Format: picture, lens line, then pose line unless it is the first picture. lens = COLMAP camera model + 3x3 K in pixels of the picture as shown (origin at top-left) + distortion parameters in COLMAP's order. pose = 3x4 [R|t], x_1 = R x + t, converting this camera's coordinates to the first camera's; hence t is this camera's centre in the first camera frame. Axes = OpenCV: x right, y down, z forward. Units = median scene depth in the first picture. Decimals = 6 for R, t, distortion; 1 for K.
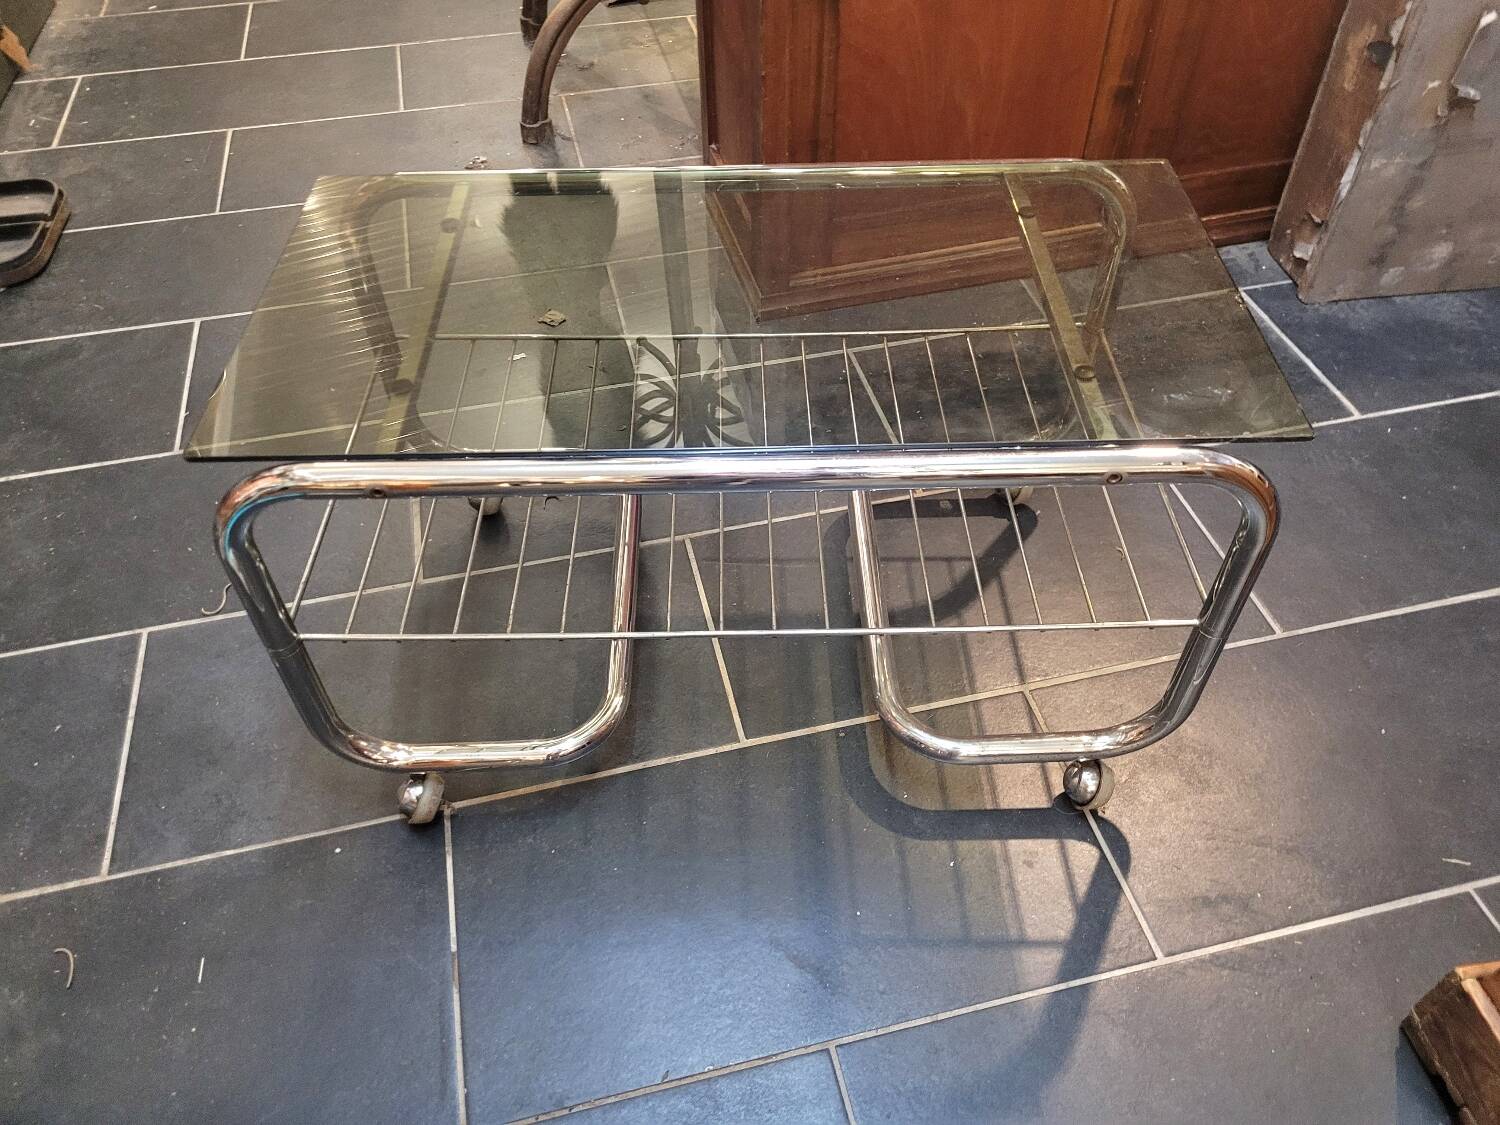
lens RADIAL K [[1122.6, 0, 757.1], [0, 1122.6, 562.5], [0, 0, 1]] dist [0.060547, -0.049835]
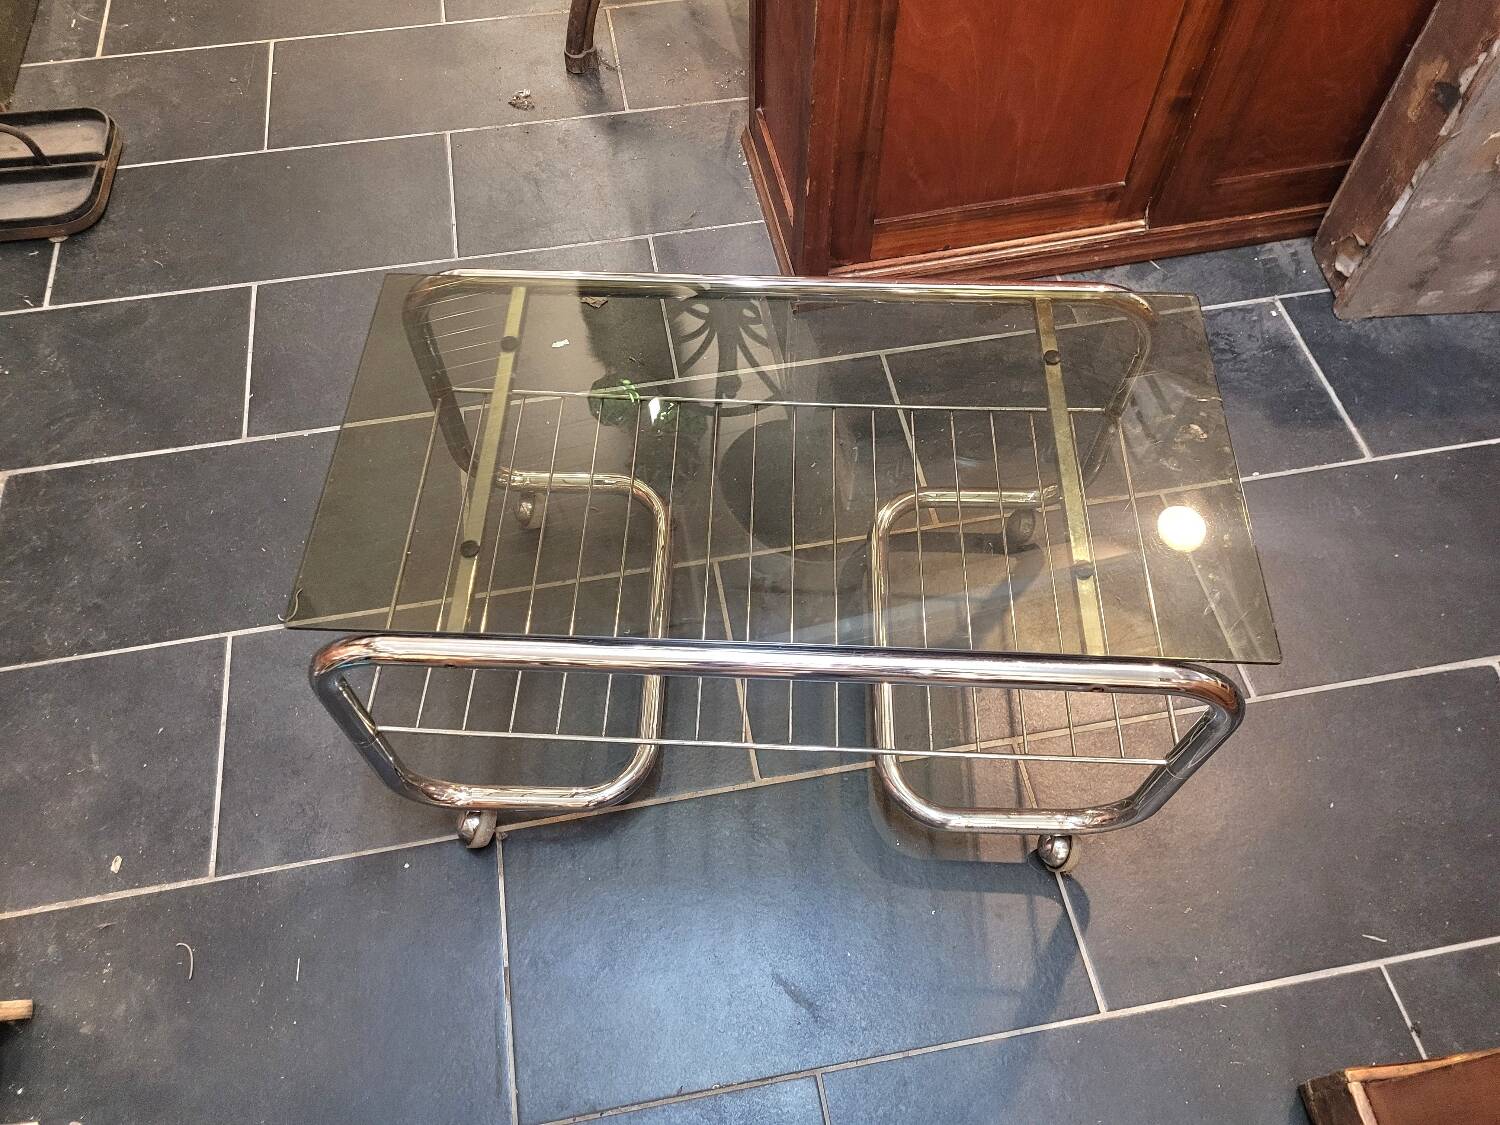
lens RADIAL K [[1122.6, 0, 745.8], [0, 1122.6, 545.1], [0, 0, 1]] dist [0.060547, -0.049835]
pose [[0.998248, 0.053461, -0.025356, -0.007255], [-0.047638, 0.980339, 0.191486, -0.247145], [0.035095, -0.189943, 0.981168, -0.055625]]
